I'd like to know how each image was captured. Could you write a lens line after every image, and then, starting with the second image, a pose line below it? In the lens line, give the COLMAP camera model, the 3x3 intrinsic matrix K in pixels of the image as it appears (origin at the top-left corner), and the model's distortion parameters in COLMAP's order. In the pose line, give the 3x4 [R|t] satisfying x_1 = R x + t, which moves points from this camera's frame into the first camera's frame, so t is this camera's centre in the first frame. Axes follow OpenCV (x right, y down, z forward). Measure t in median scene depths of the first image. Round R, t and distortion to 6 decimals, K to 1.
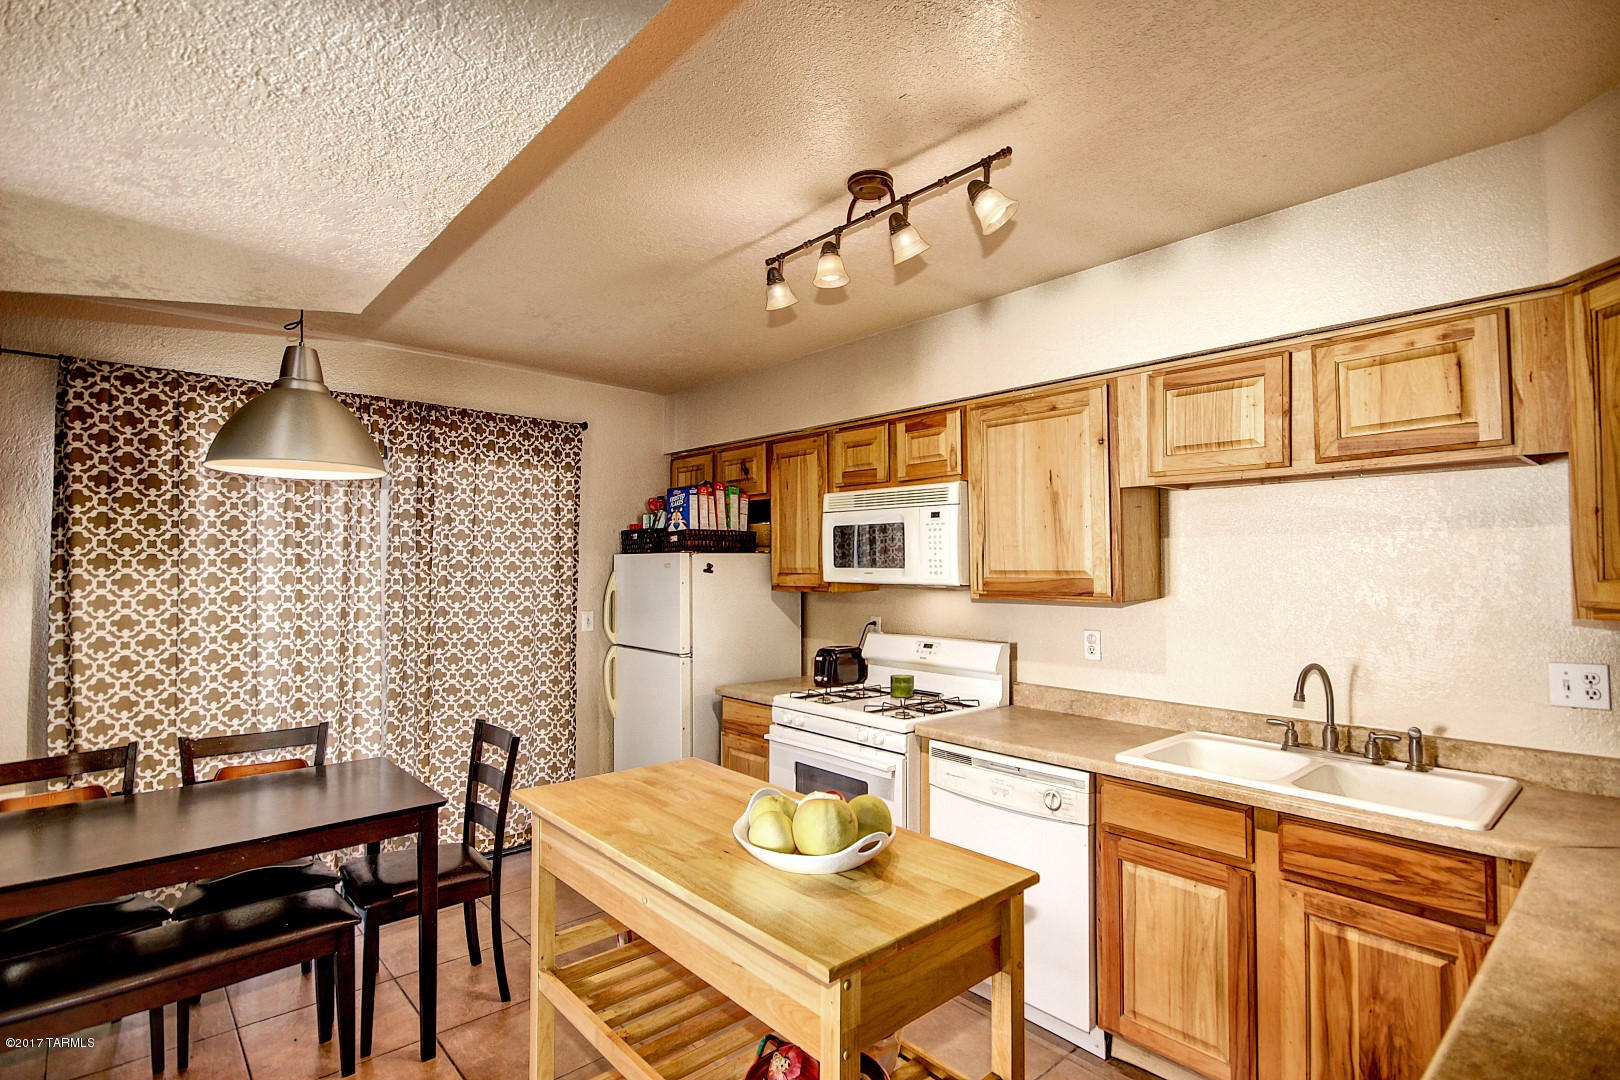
lens RADIAL K [[769.8, 0, 814.1], [0, 769.8, 543.9], [0, 0, 1]] dist [0.002008, -0.011202]
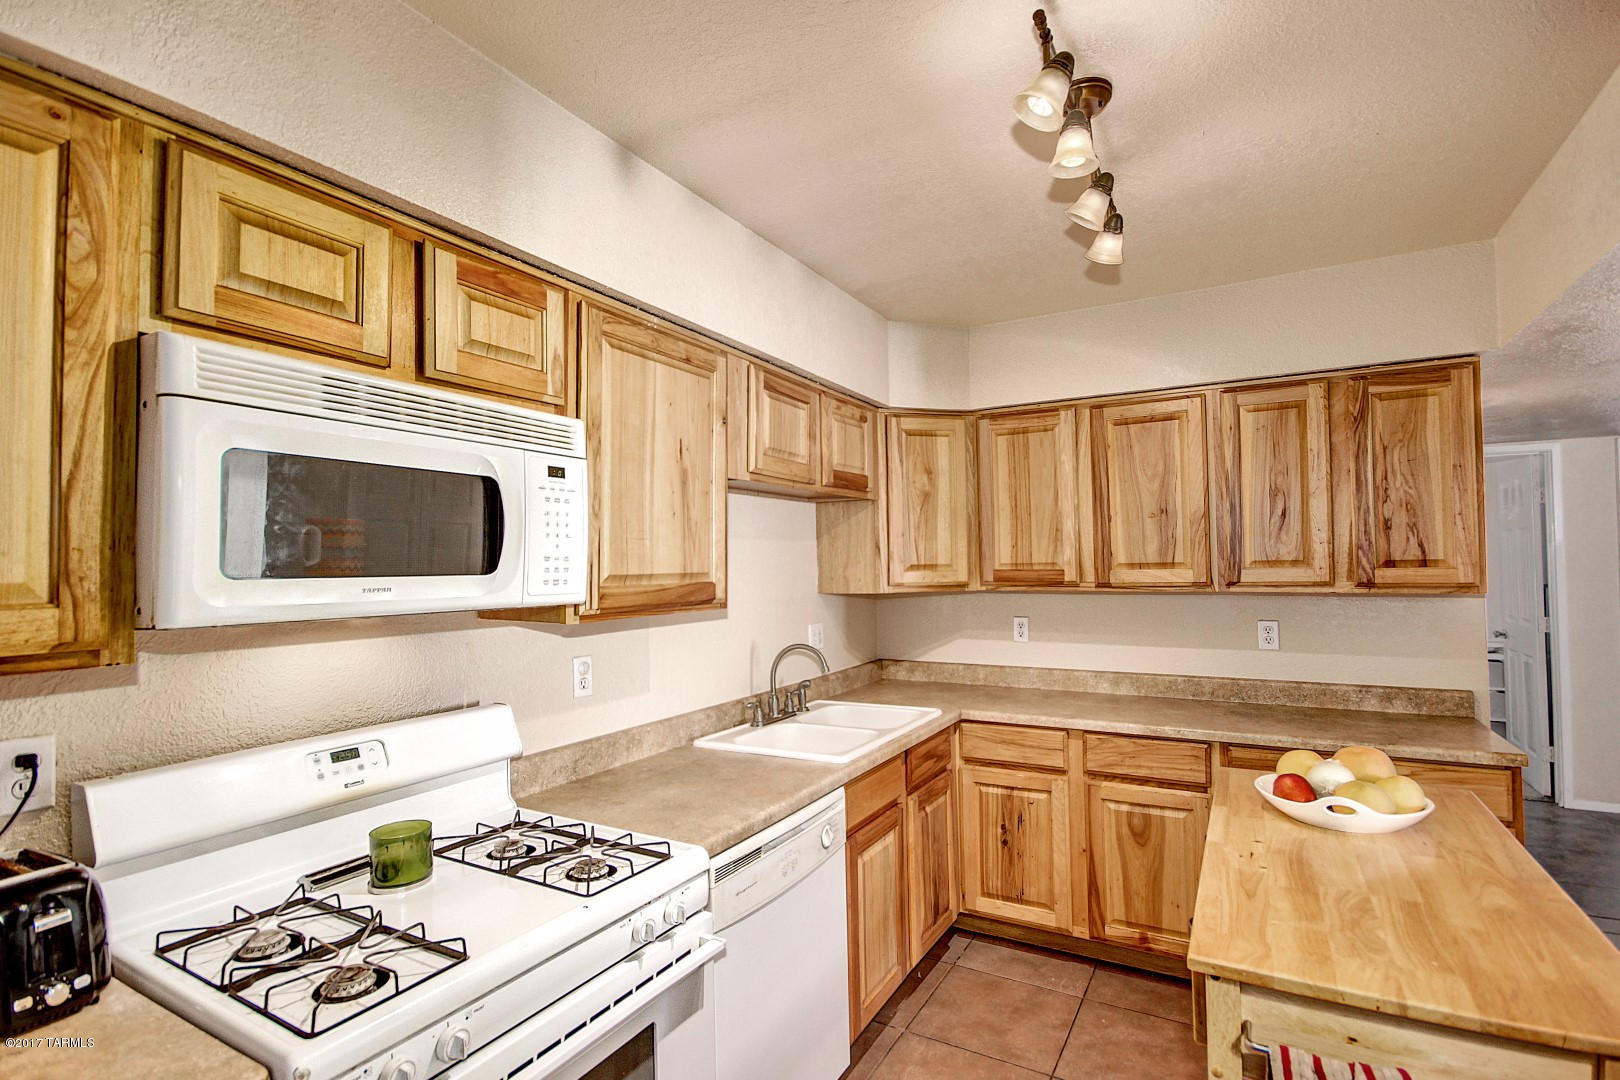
lens RADIAL K [[769.8, 0, 814.1], [0, 769.8, 543.9], [0, 0, 1]] dist [0.002008, -0.011202]
pose [[-0.304979, 0.031439, 0.951840, -0.412487], [-0.012595, 0.999234, -0.037039, 0.029881], [-0.952276, -0.023284, -0.304349, 1.029681]]
